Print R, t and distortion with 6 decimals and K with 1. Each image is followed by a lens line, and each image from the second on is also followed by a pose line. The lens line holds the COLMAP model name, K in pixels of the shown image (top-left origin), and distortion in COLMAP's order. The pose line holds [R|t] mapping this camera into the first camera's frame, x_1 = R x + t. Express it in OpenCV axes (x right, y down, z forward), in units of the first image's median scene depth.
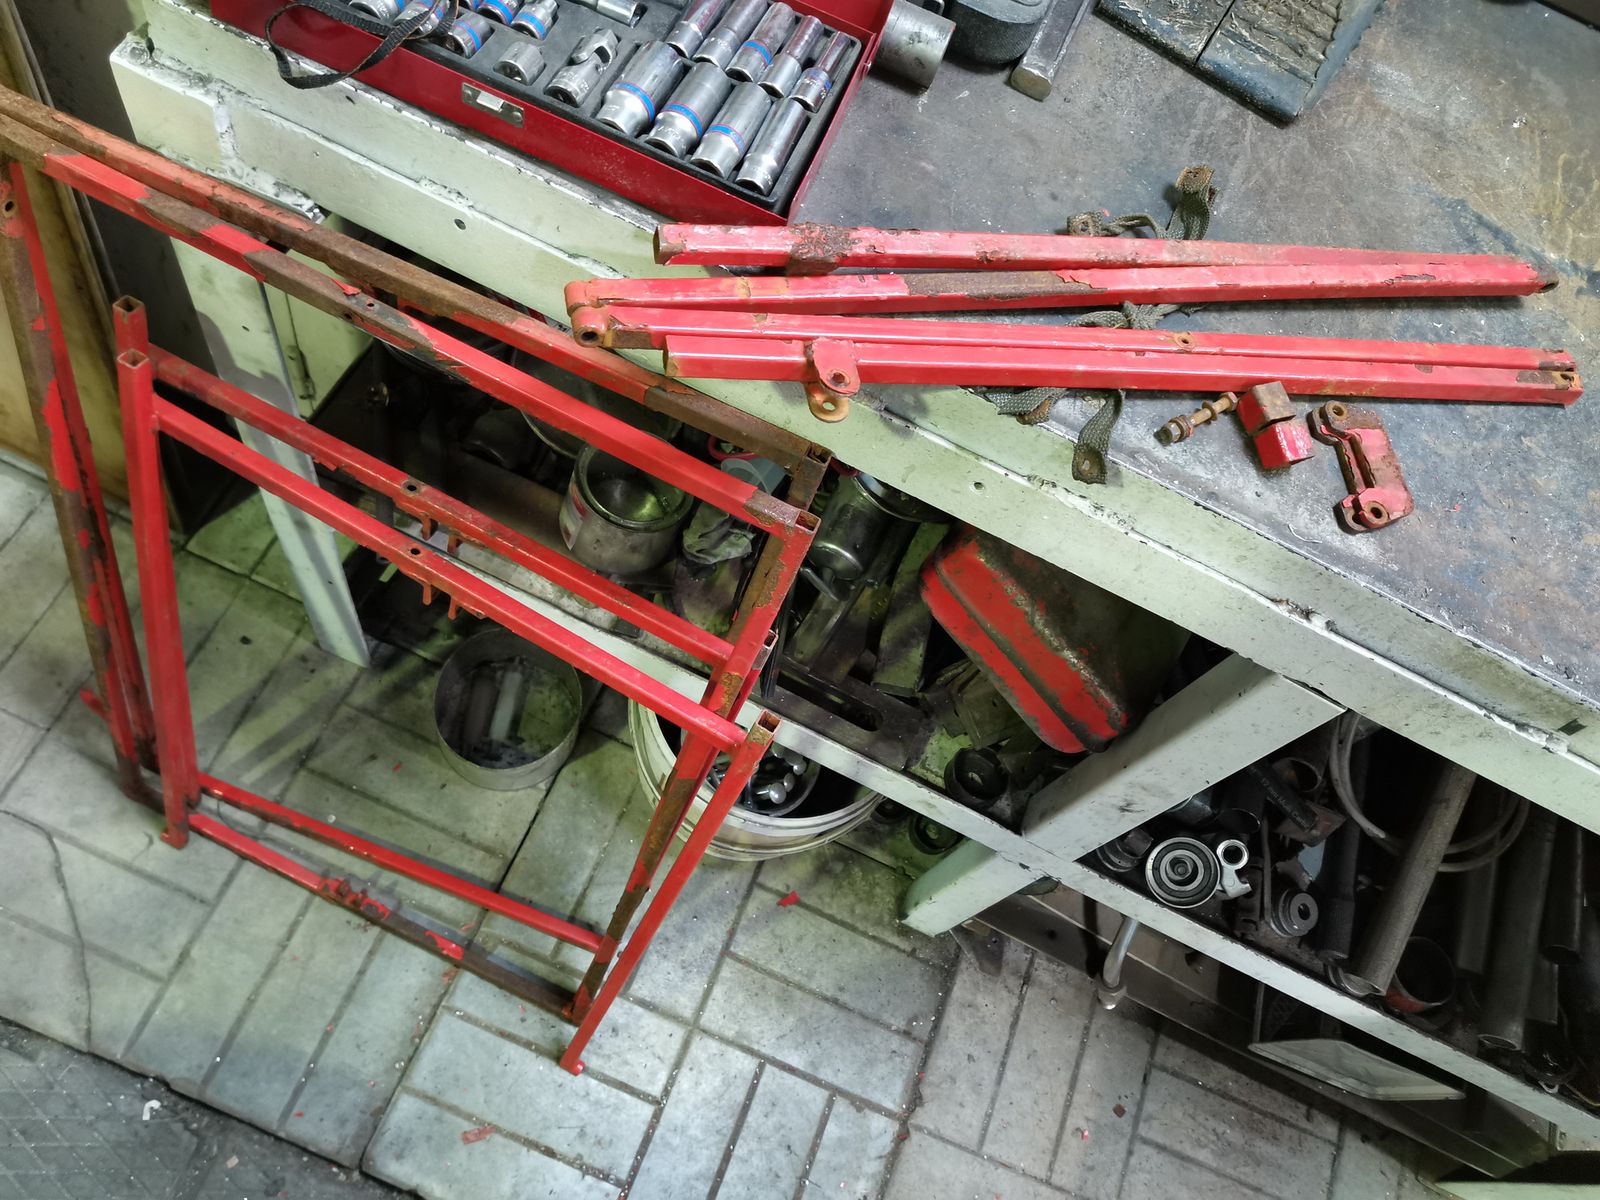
lens RADIAL K [[1210.7, 0, 800.0], [0, 1210.7, 600.0], [0, 0, 1]] dist [-0.008552, -0.001406]
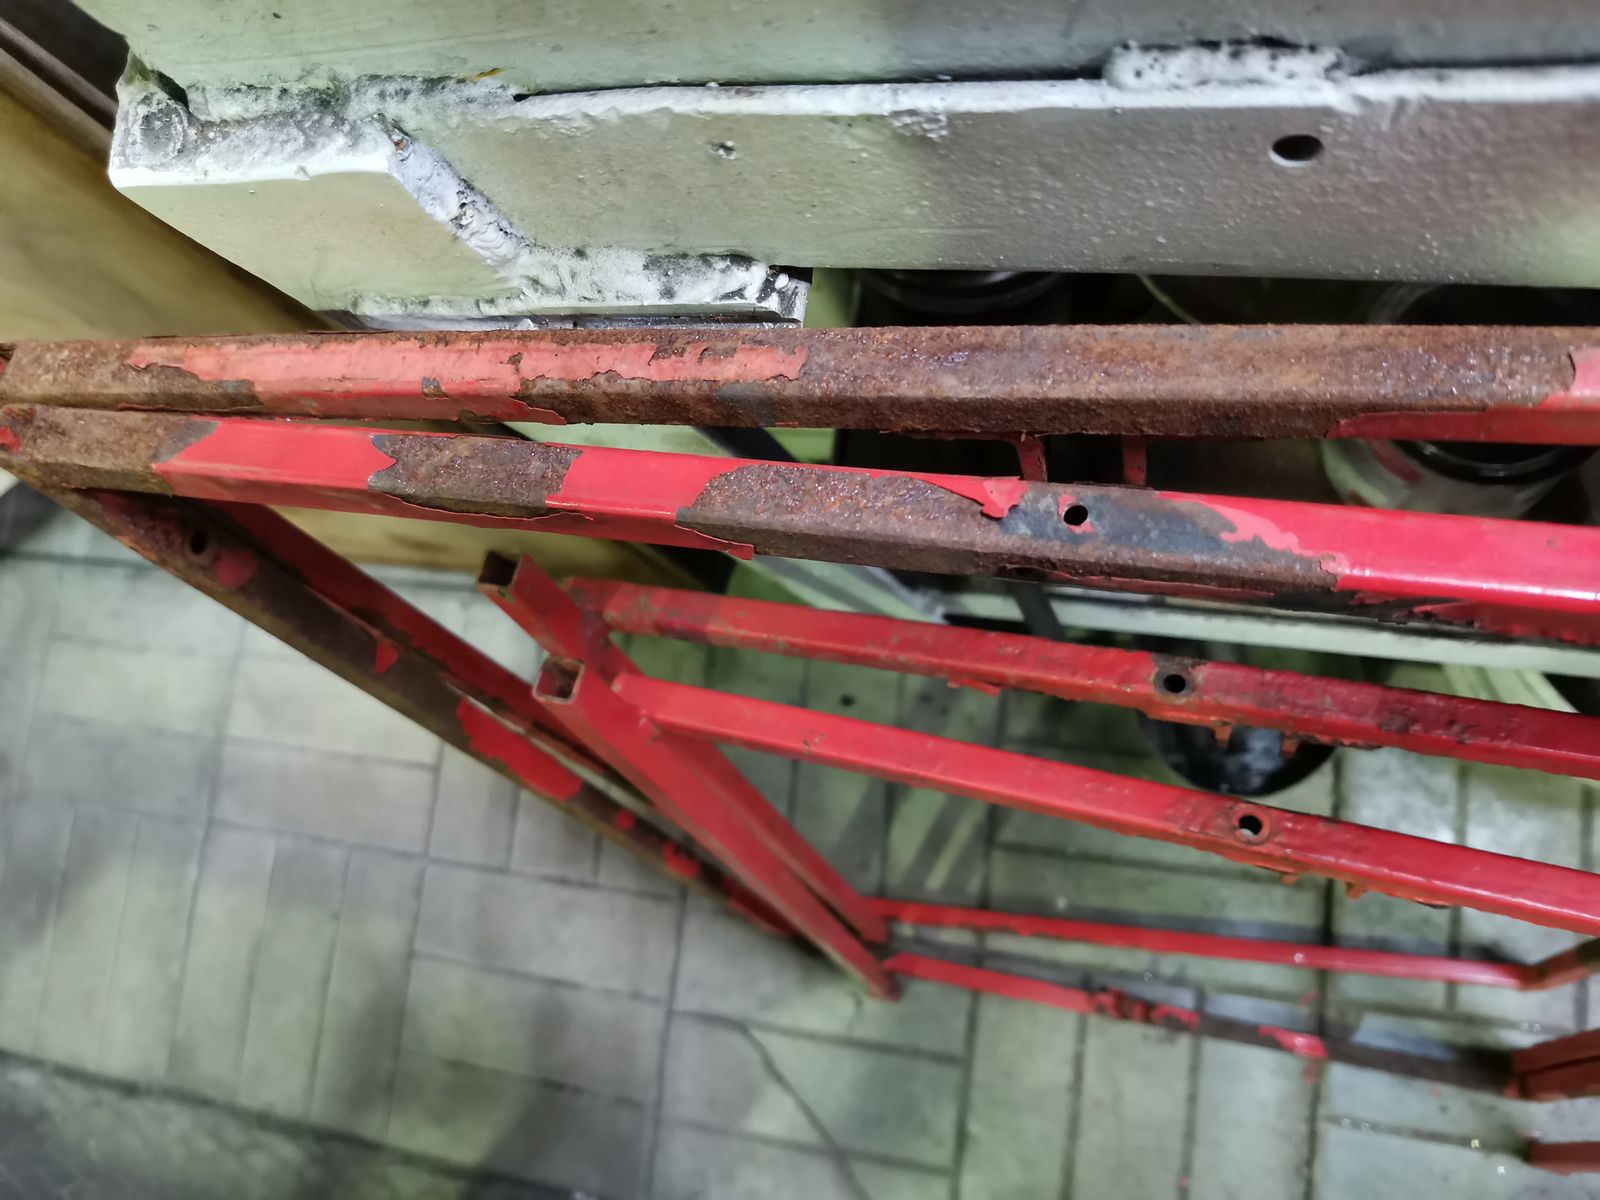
lens RADIAL K [[1296.3, 0, 850.0], [0, 1296.3, 599.1], [0, 0, 1]] dist [0.003249, -0.144526]
pose [[0.856972, -0.330685, -0.395279, -0.274073], [0.412124, 0.900252, 0.140354, -0.287596], [0.309438, -0.283184, 0.907775, 0.661497]]
